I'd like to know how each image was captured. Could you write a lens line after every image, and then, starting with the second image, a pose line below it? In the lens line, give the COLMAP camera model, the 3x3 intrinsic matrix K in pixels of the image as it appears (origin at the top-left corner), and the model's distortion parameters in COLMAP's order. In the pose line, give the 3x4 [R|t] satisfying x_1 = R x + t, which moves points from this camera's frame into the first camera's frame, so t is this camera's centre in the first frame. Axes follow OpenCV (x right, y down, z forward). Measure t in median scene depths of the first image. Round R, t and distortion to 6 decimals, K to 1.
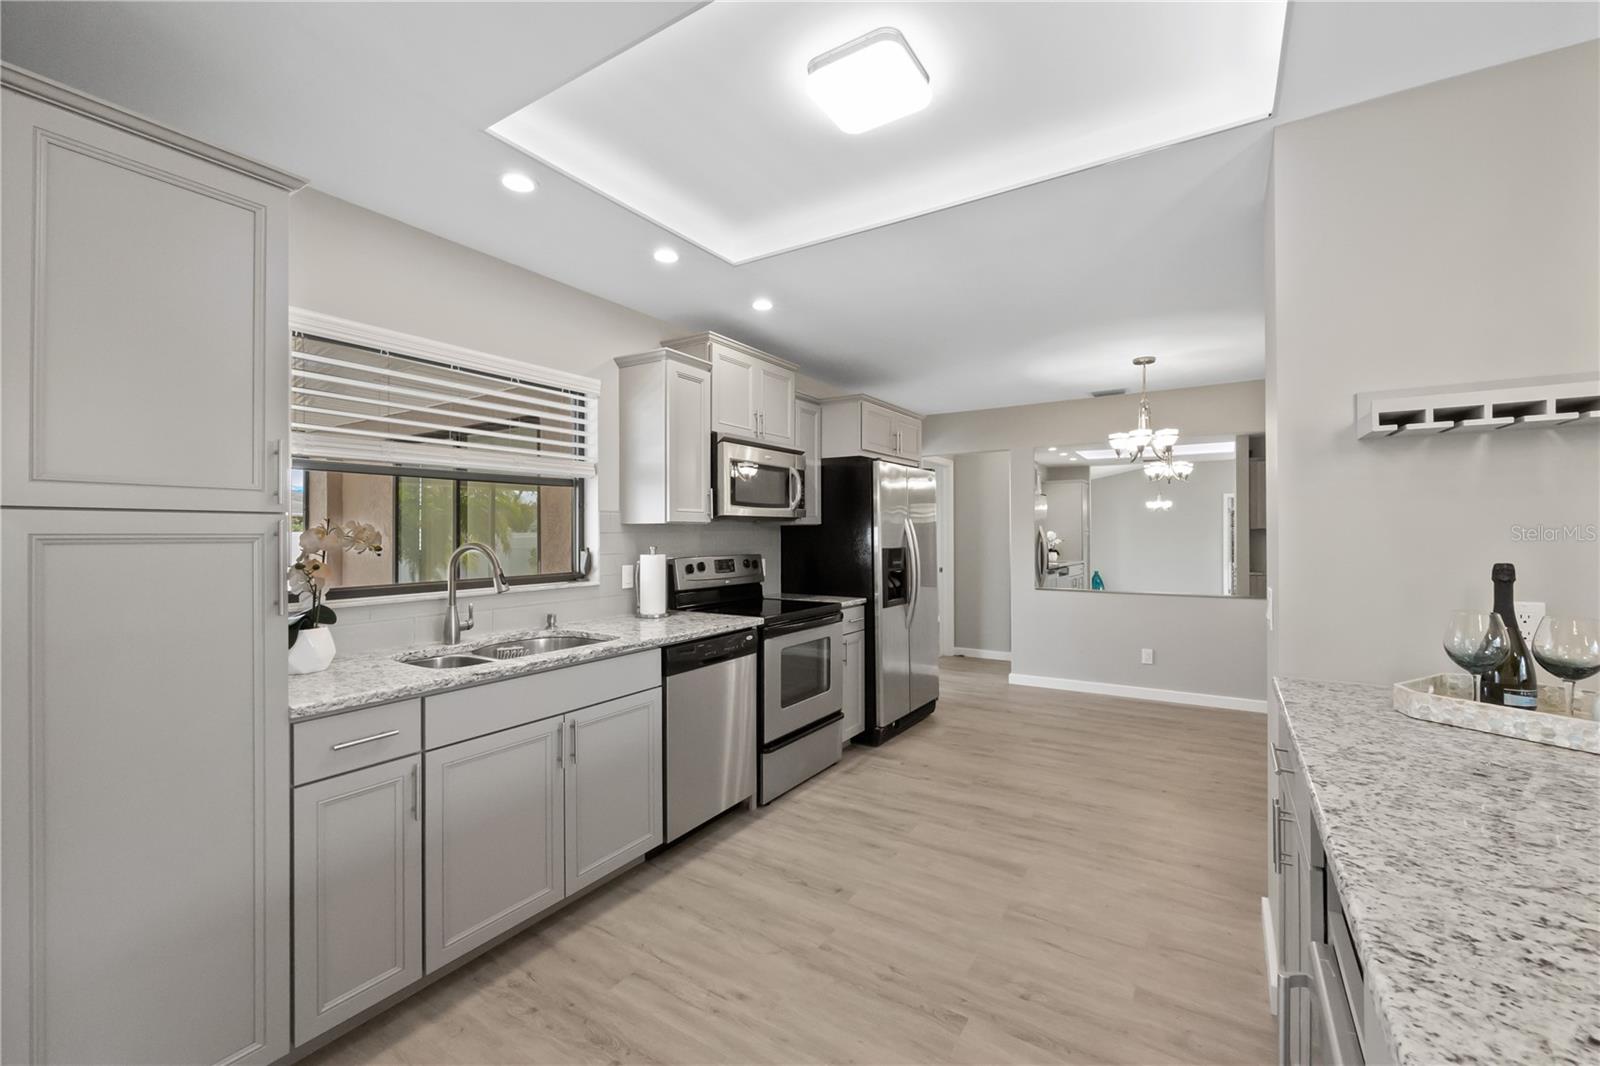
lens RADIAL K [[650.8, 0, 803.3], [0, 650.8, 531.0], [0, 0, 1]] dist [-0.002120, 0.001098]
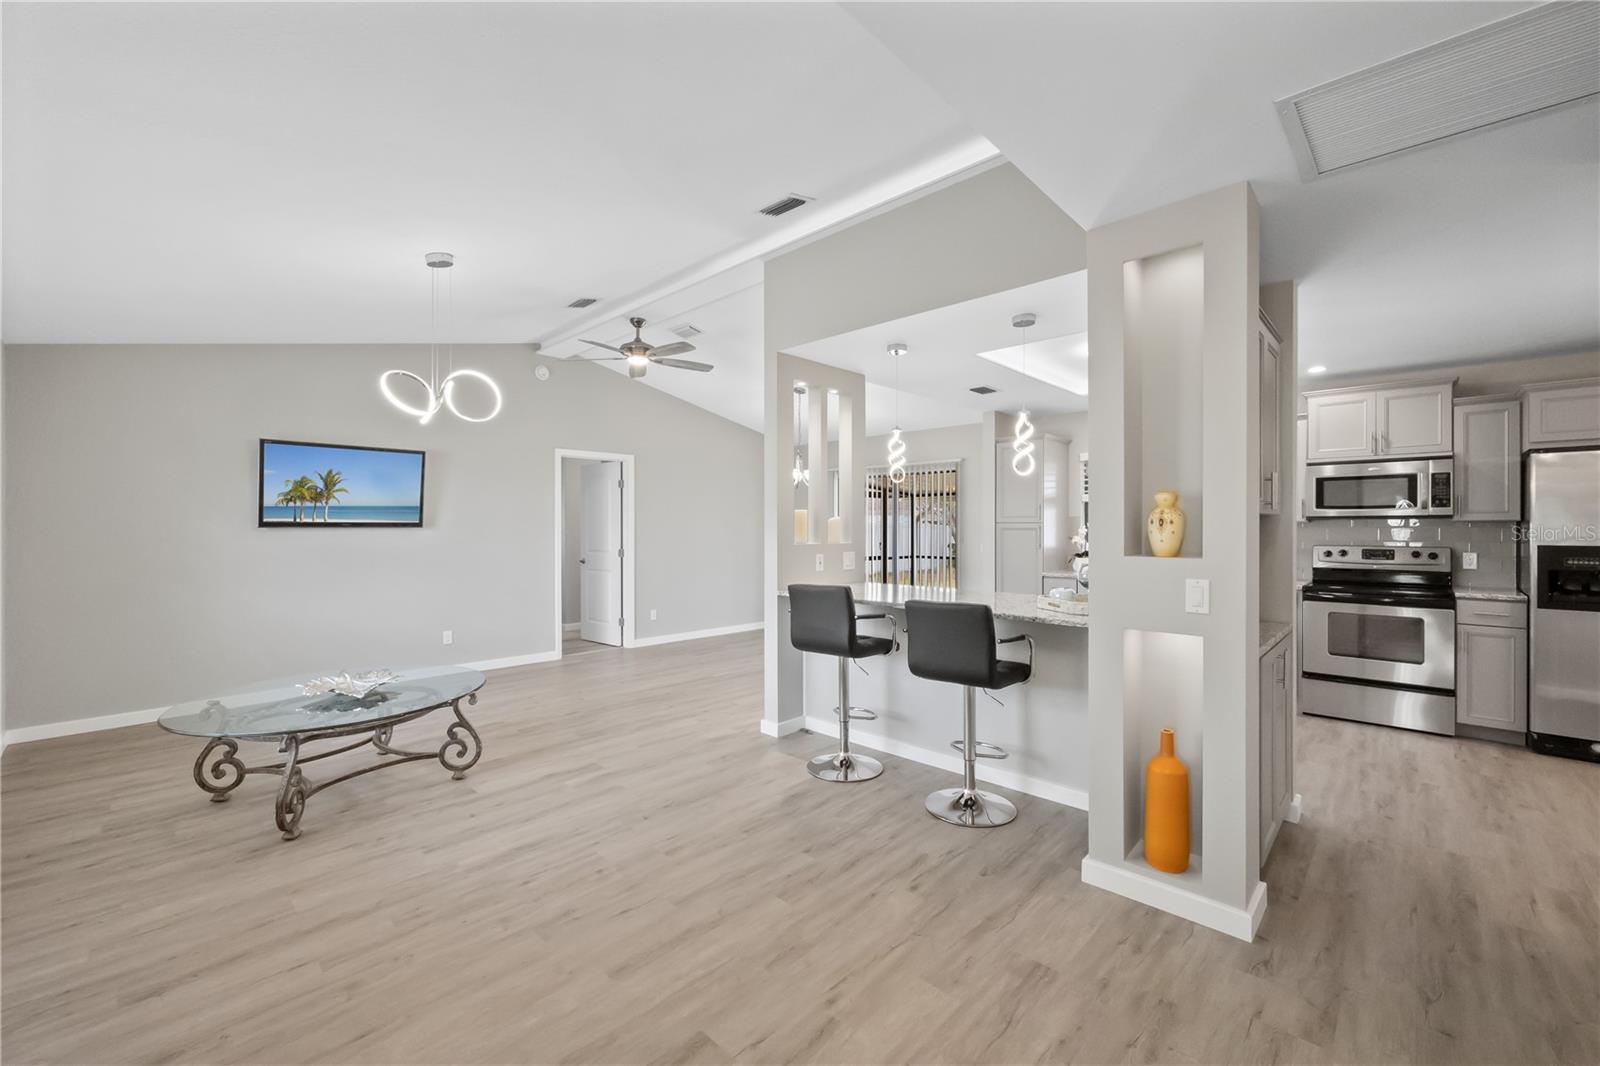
lens RADIAL K [[650.8, 0, 804.5], [0, 650.8, 526.6], [0, 0, 1]] dist [-0.002120, 0.001098]
pose [[-0.182972, 0.001134, -0.983117, 1.591134], [0.002726, 0.999996, 0.000647, -0.005236], [0.983114, -0.002561, -0.182975, 0.154876]]
